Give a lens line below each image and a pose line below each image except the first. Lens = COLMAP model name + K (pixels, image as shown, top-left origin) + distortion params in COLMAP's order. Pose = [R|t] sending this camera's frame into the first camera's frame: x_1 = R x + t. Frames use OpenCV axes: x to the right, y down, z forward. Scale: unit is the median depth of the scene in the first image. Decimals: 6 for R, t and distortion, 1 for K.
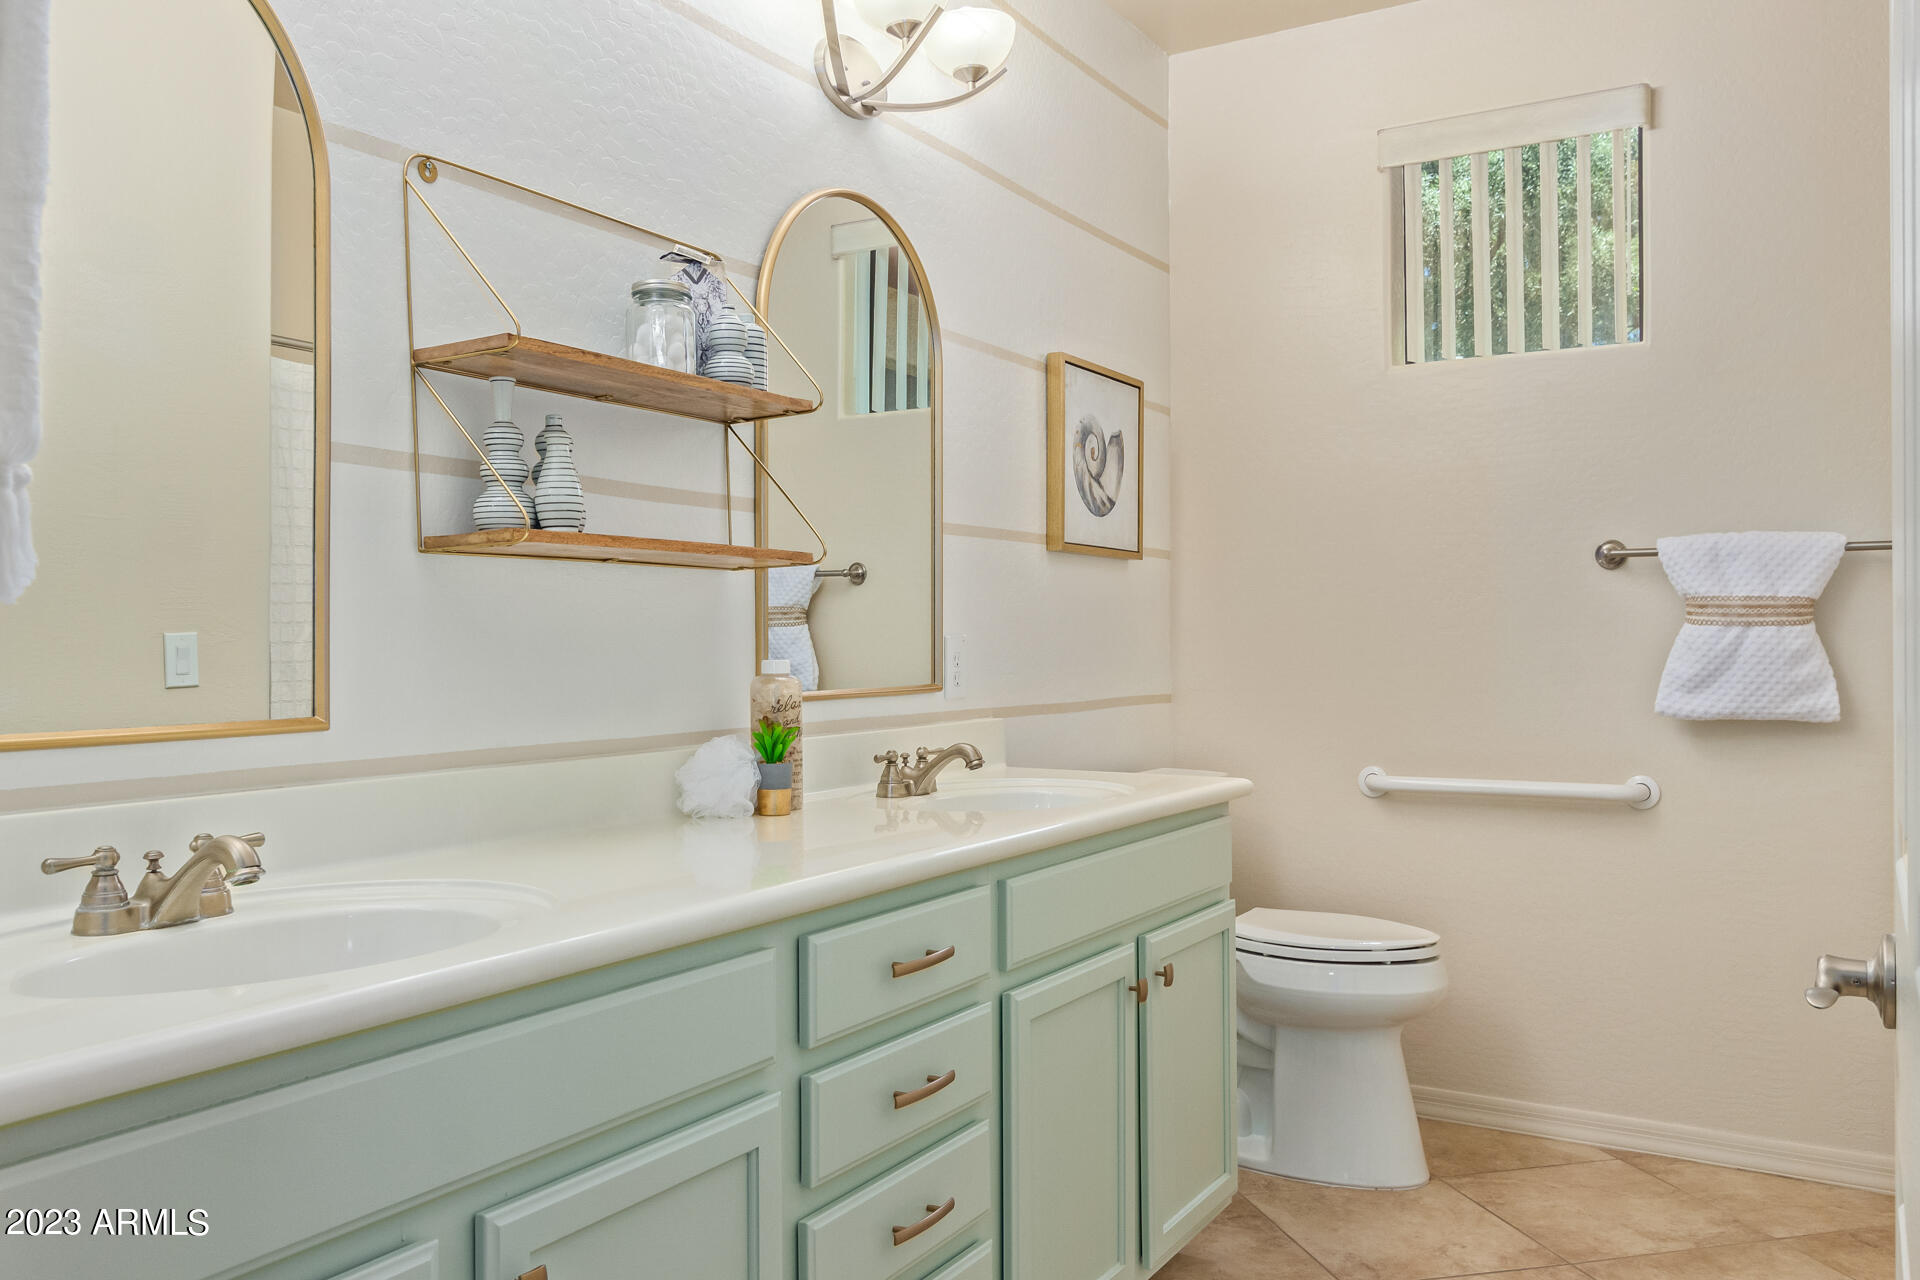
lens RADIAL K [[1437.2, 0, 960.0], [0, 1437.2, 640.0], [0, 0, 1]] dist [0.003912, 0.004082]
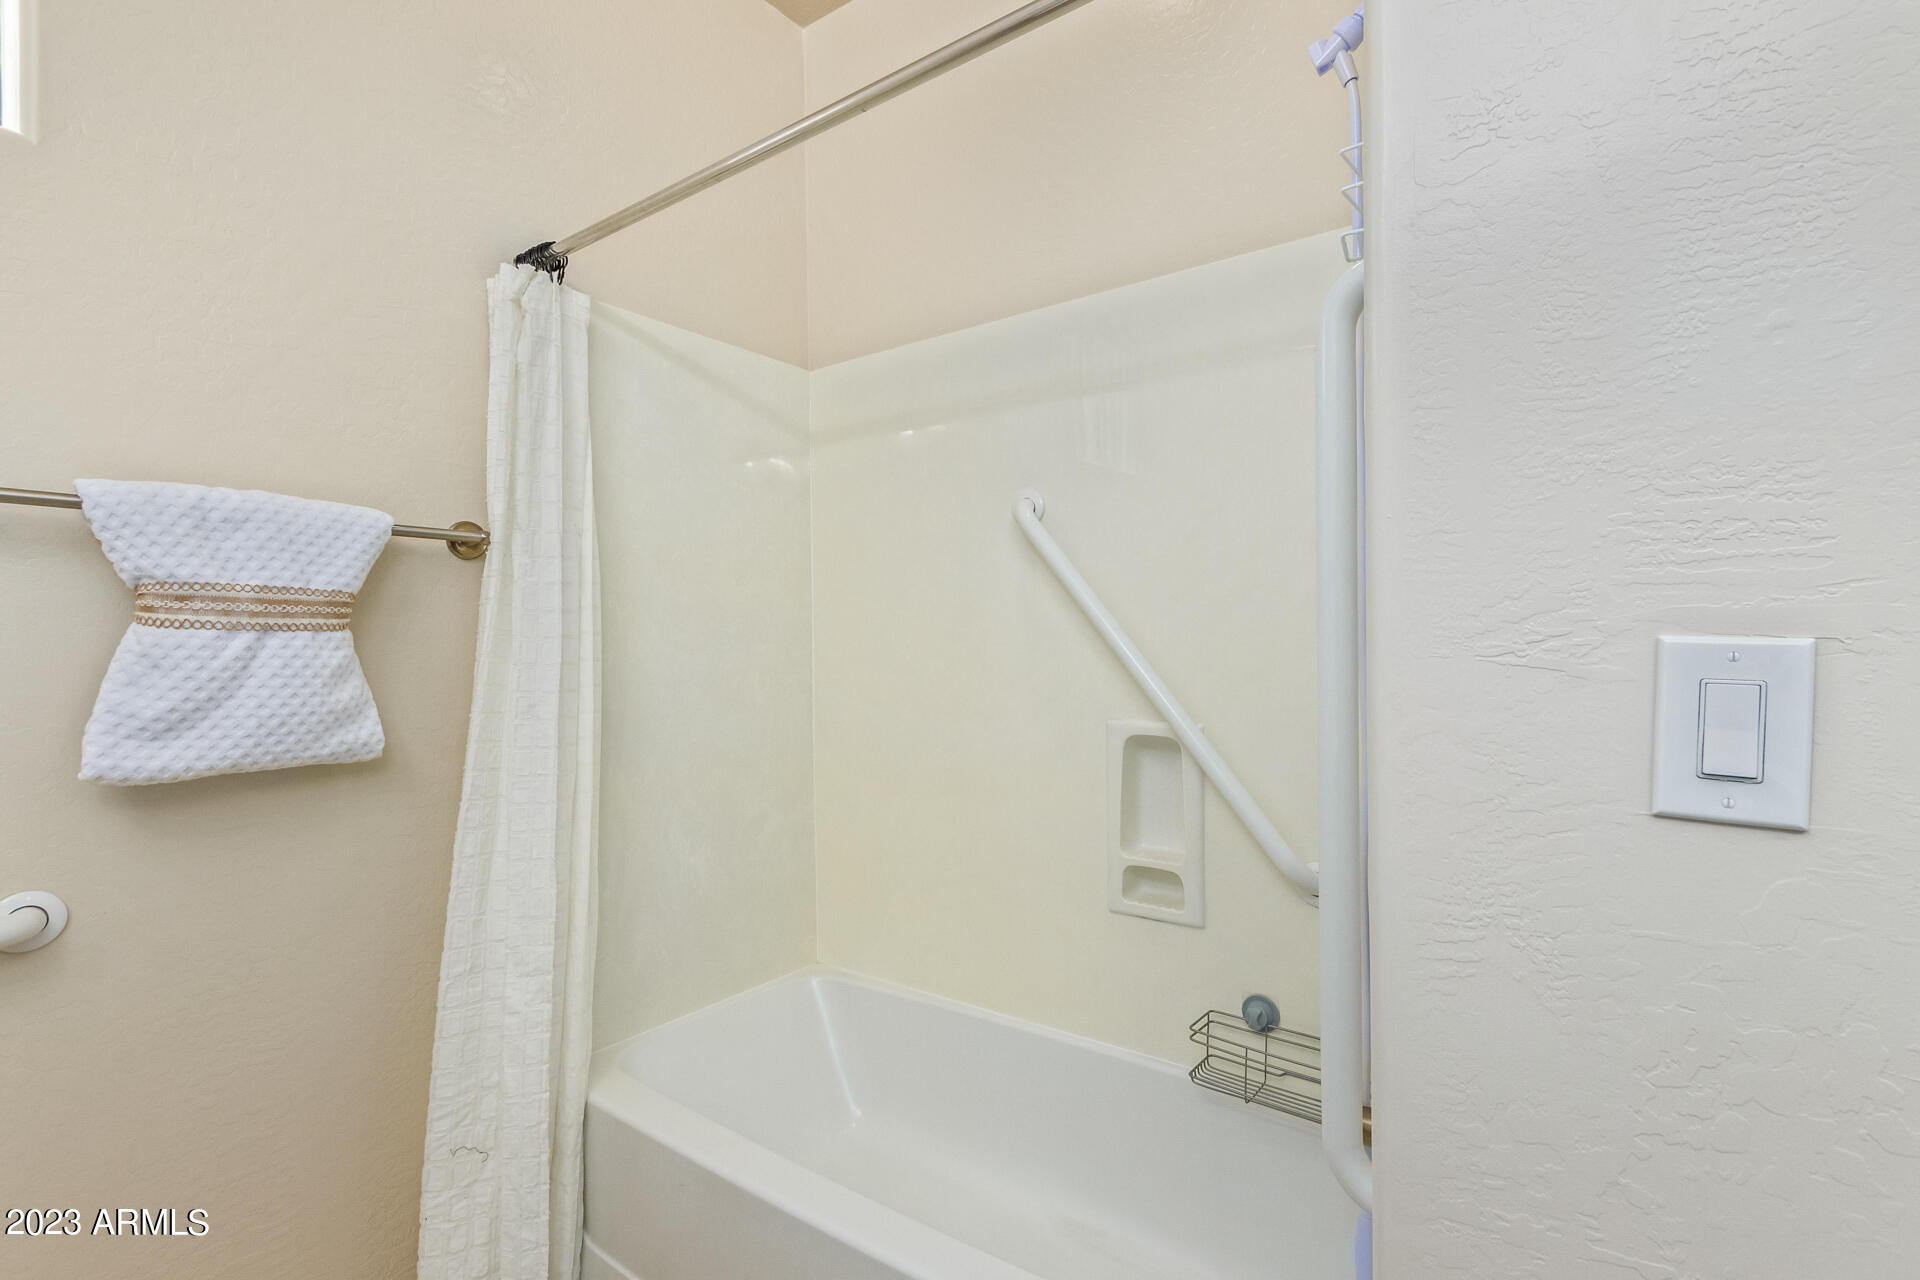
lens RADIAL K [[884.3, 0, 966.1], [0, 884.3, 639.7], [0, 0, 1]] dist [0.001197, 0.000091]
pose [[0.084233, 0.003586, 0.996440, 0.167991], [-0.000154, 0.999994, -0.003586, -0.004284], [-0.996446, 0.000149, 0.084233, 0.642970]]
